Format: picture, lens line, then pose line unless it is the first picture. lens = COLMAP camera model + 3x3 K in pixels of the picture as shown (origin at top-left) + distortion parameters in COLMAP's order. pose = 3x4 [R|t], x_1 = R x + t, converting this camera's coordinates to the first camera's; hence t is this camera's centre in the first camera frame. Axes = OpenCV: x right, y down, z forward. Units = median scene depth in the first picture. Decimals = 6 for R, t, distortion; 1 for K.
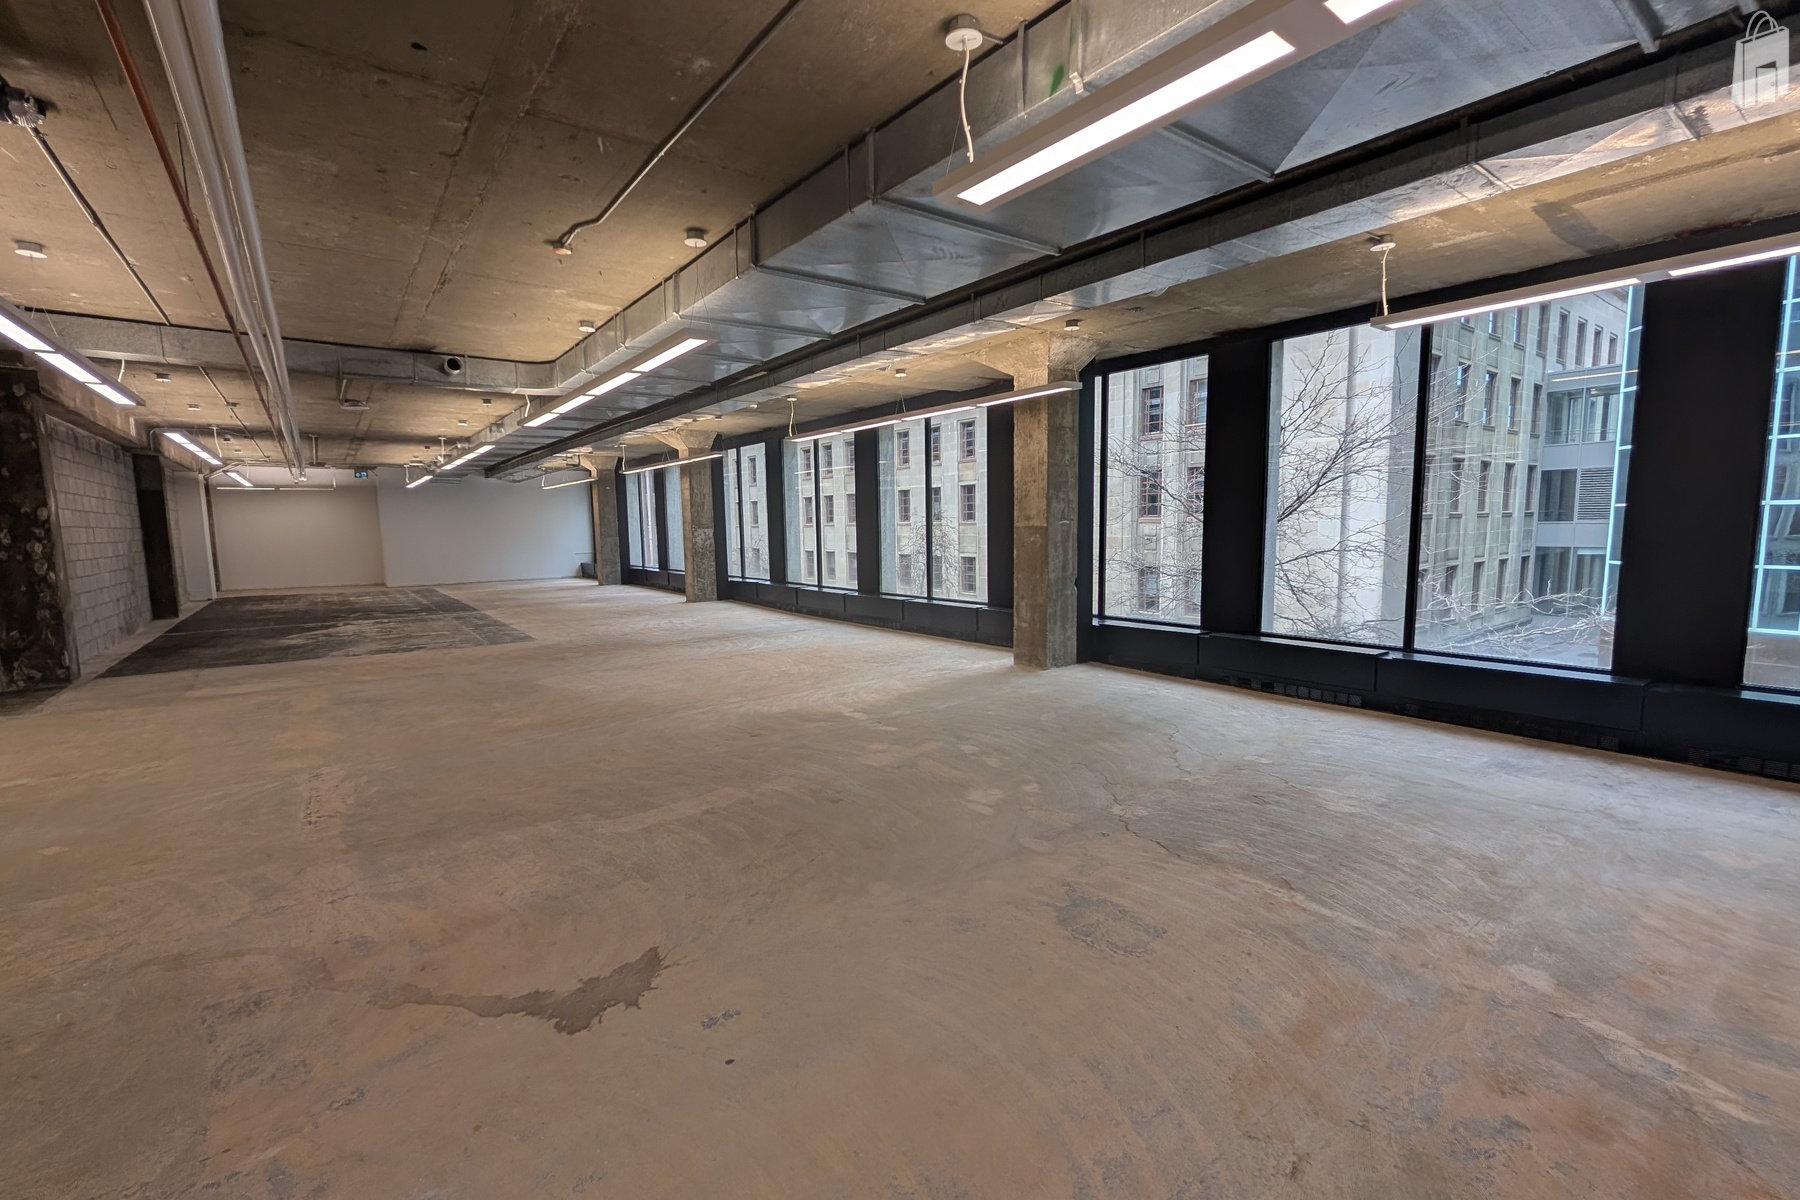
lens RADIAL K [[773.0, 0, 900.8], [0, 773.0, 608.0], [0, 0, 1]] dist [0.000164, -0.000212]
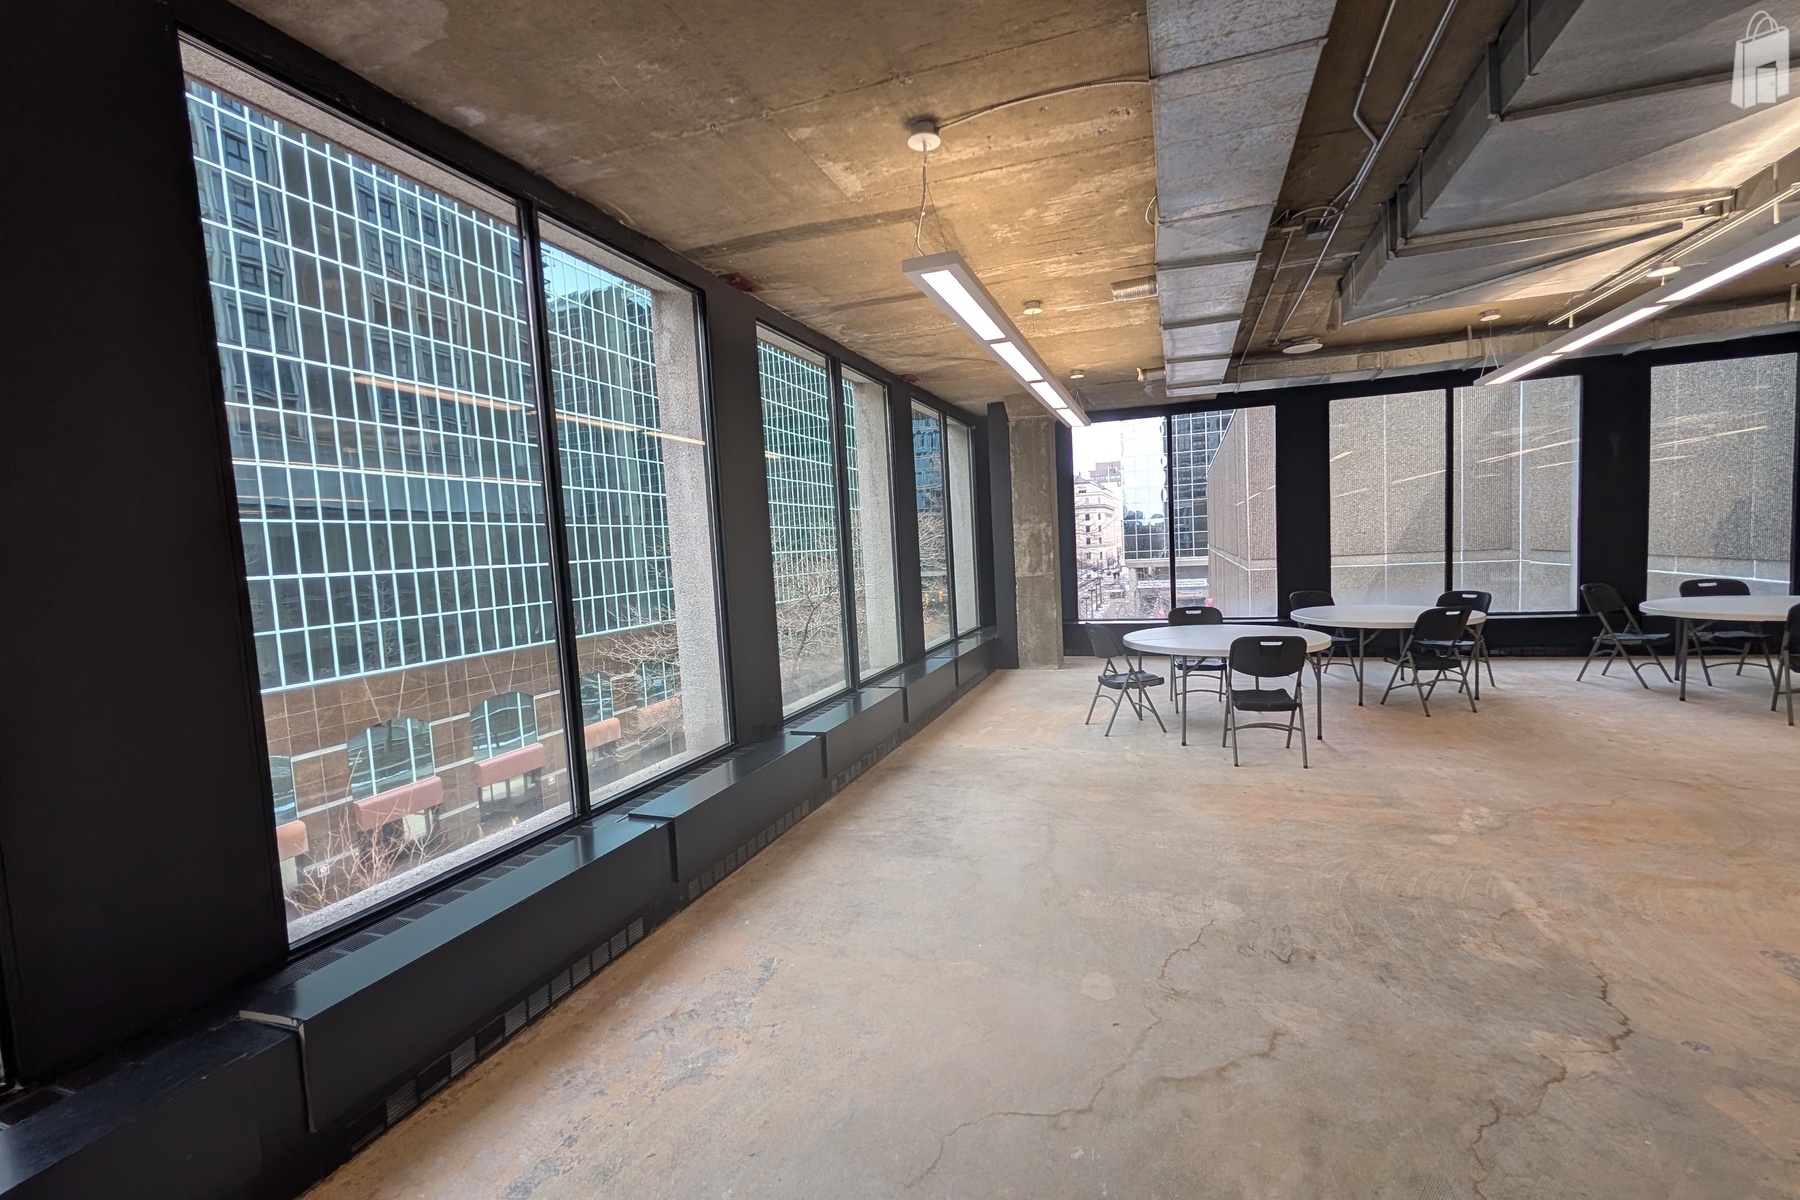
lens RADIAL K [[773.0, 0, 900.8], [0, 773.0, 608.0], [0, 0, 1]] dist [0.000164, -0.000212]
pose [[-0.546529, -0.016553, 0.837277, 0.082736], [0.155093, 0.980508, 0.120621, -0.156331], [-0.822953, 0.195779, -0.533309, 1.360585]]
